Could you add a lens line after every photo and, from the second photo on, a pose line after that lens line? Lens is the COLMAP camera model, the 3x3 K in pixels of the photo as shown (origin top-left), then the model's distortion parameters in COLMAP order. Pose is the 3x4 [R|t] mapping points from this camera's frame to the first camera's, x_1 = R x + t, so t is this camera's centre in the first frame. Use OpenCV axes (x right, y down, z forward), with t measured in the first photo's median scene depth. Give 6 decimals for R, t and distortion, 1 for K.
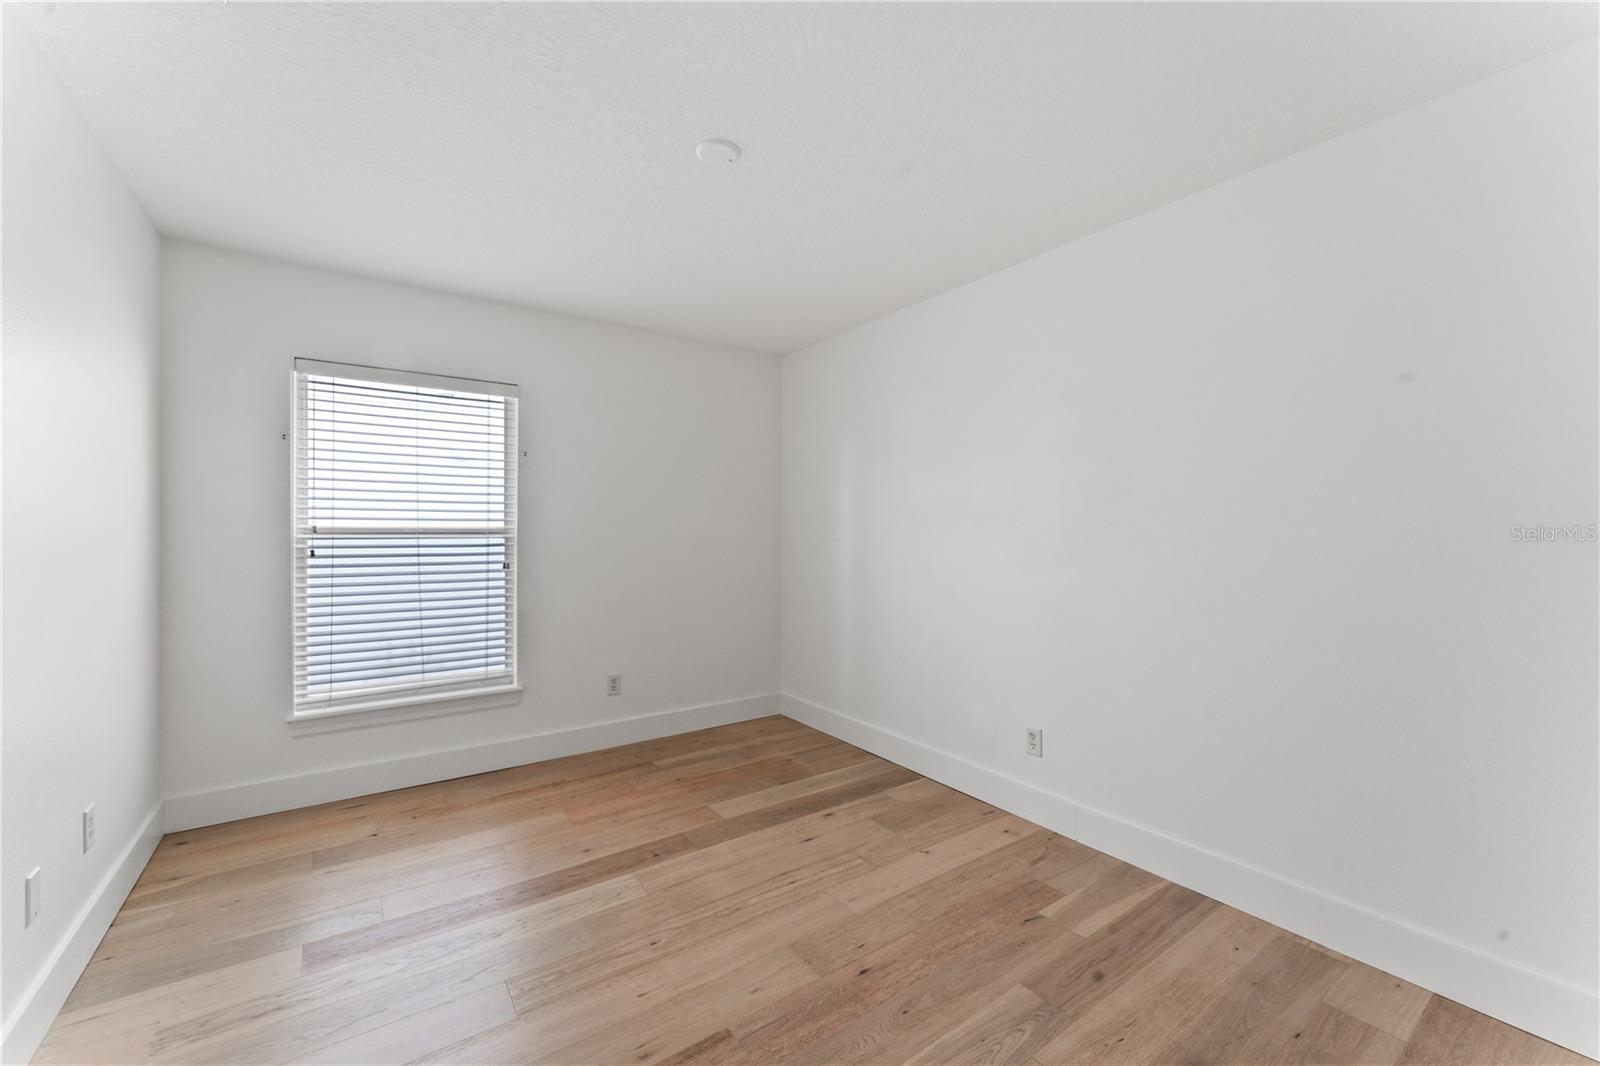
lens RADIAL K [[637.7, 0, 786.4], [0, 637.7, 531.4], [0, 0, 1]] dist [-0.007586, 0.000254]
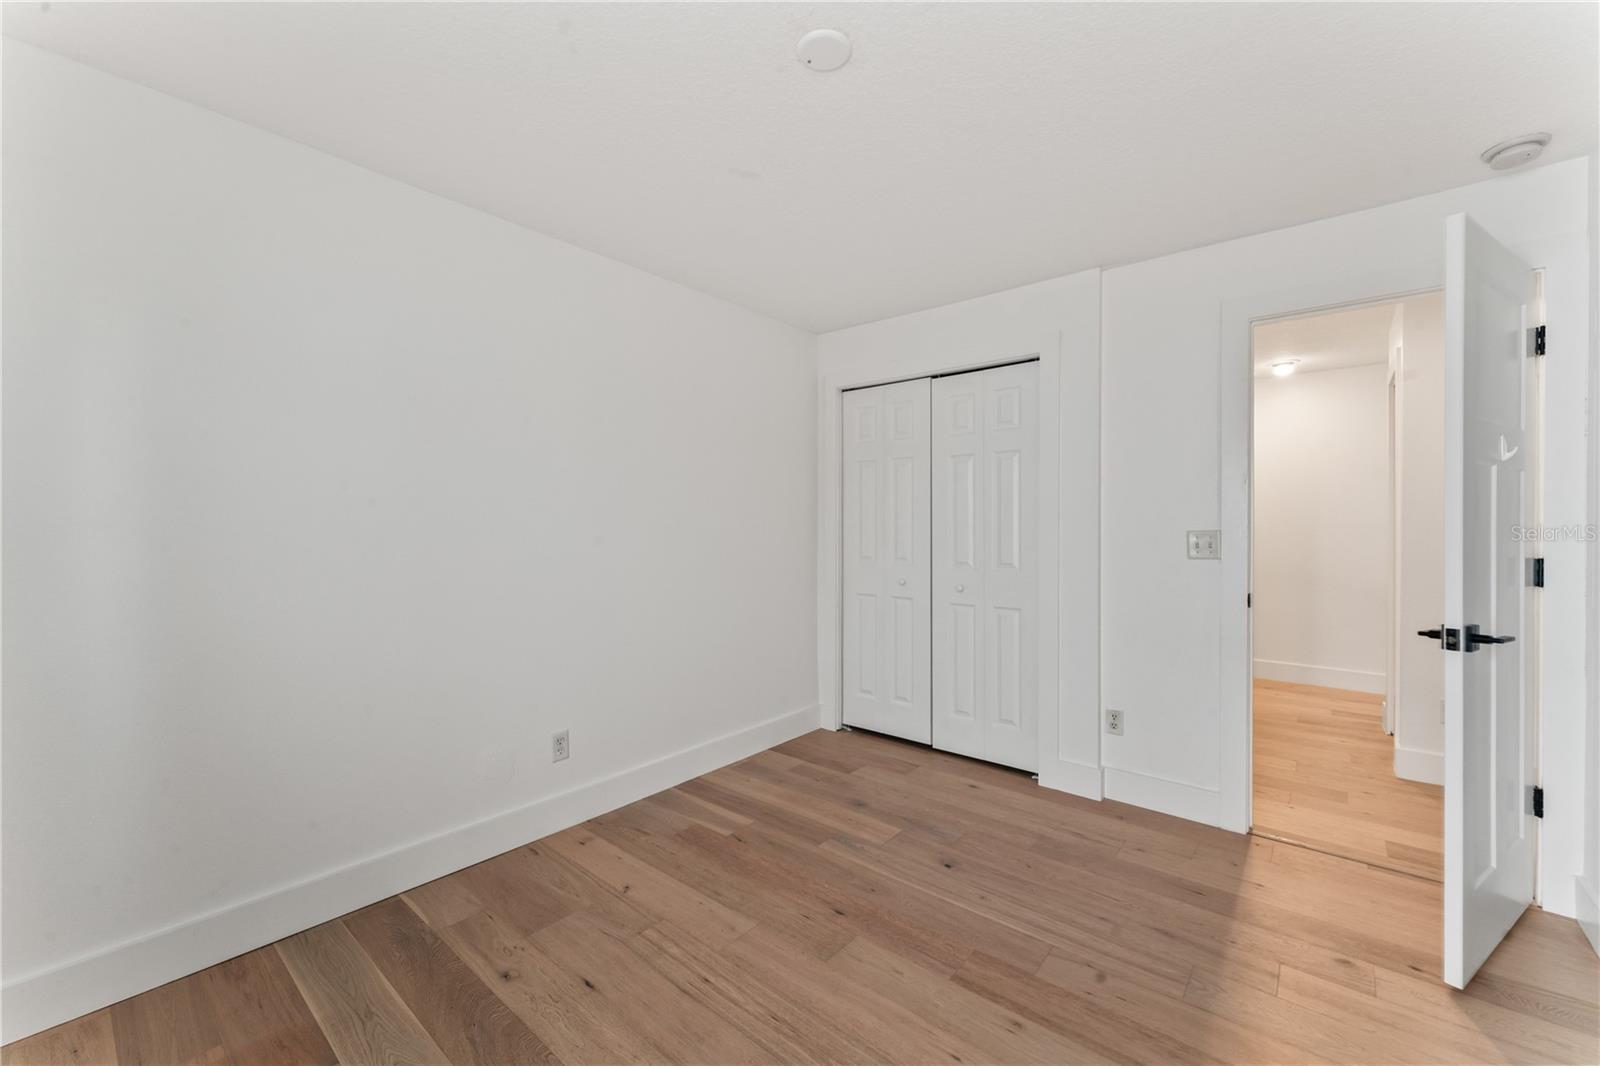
lens RADIAL K [[637.7, 0, 798.6], [0, 637.7, 522.5], [0, 0, 1]] dist [-0.007586, 0.000254]
pose [[-0.259165, -0.000275, 0.965833, -0.781313], [0.003402, 0.999993, 0.001197, -0.013429], [-0.965827, 0.003596, -0.259163, 1.097640]]
